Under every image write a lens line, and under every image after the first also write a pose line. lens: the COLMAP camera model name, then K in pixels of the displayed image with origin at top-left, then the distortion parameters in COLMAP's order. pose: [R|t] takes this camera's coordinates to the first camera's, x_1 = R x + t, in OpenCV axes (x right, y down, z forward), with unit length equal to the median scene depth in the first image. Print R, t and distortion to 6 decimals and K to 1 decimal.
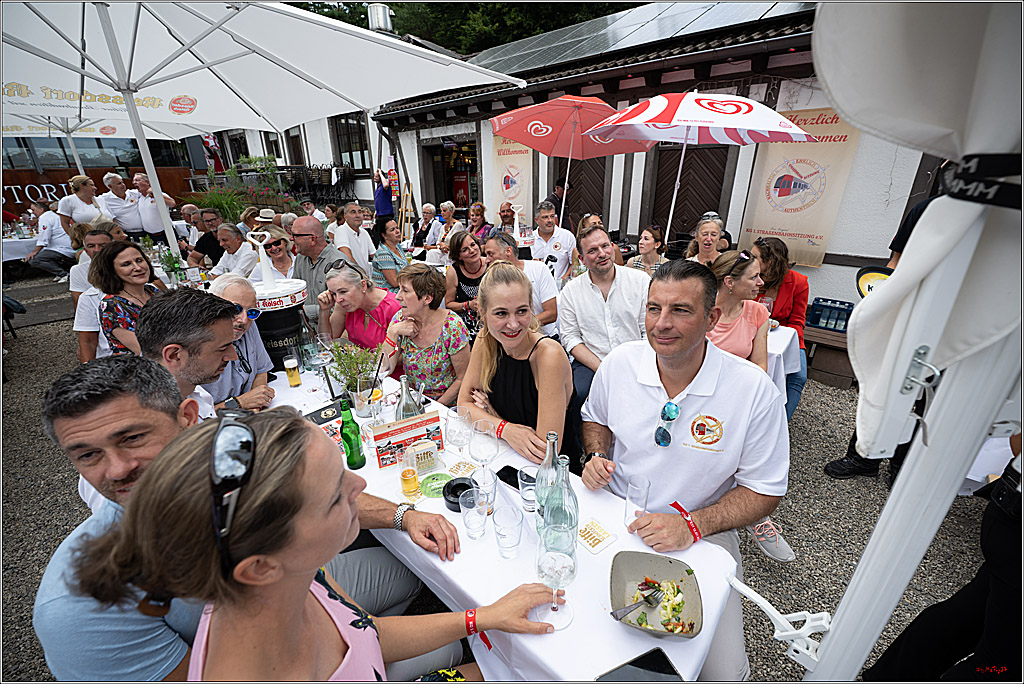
lens RADIAL K [[406.6, 0, 512.1], [0, 406.6, 347.1], [0, 0, 1]] dist [-0.025275, 0.002107]
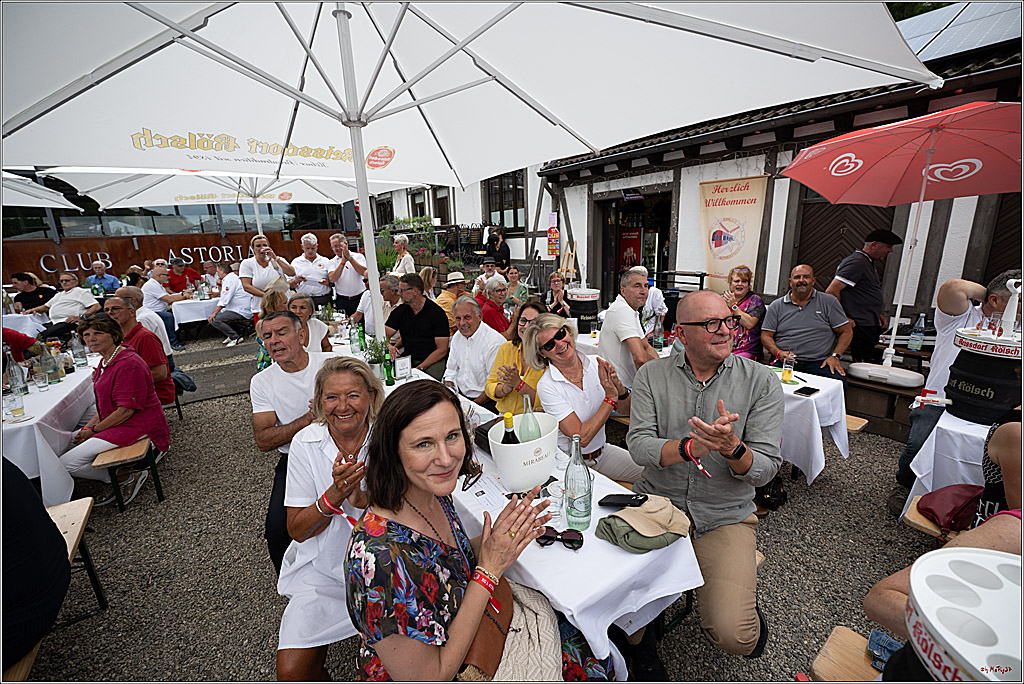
lens RADIAL K [[406.6, 0, 516.2], [0, 406.6, 346.4], [0, 0, 1]] dist [-0.025275, 0.002107]
pose [[0.977742, 0.033887, -0.207055, -0.182889], [-0.060848, 0.990255, -0.125270, -0.055754], [0.200793, 0.135080, 0.970276, 0.136346]]
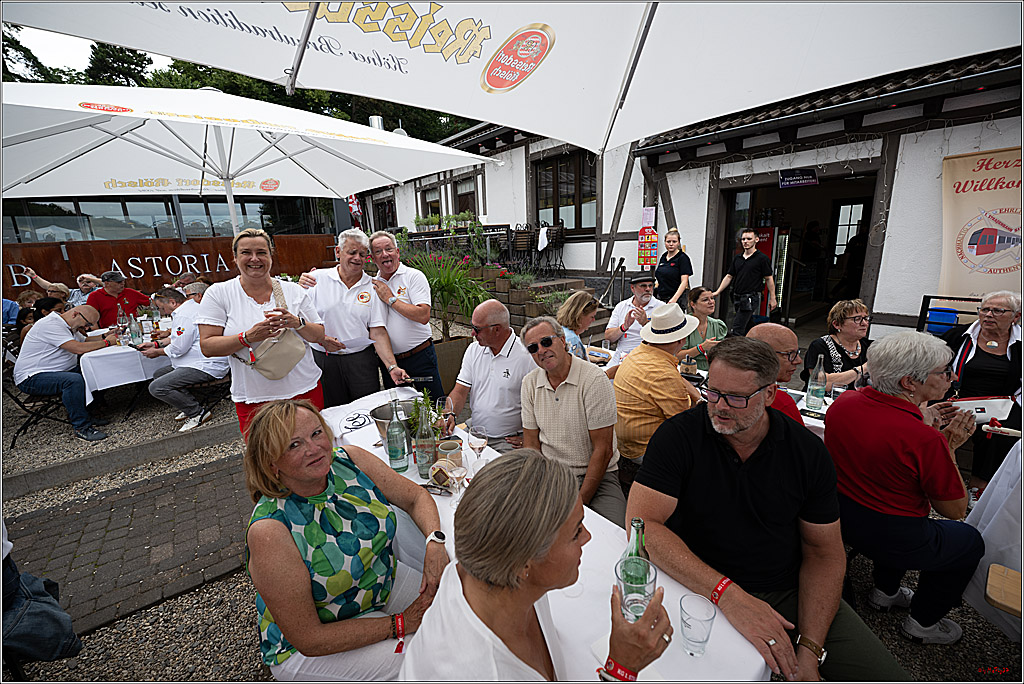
lens RADIAL K [[406.6, 0, 514.1], [0, 406.6, 346.5], [0, 0, 1]] dist [-0.025275, 0.002107]
pose [[0.986938, 0.013846, -0.160502, -0.409703], [-0.036838, 0.989299, -0.141174, -0.143934], [0.156830, 0.145243, 0.976887, 0.346213]]
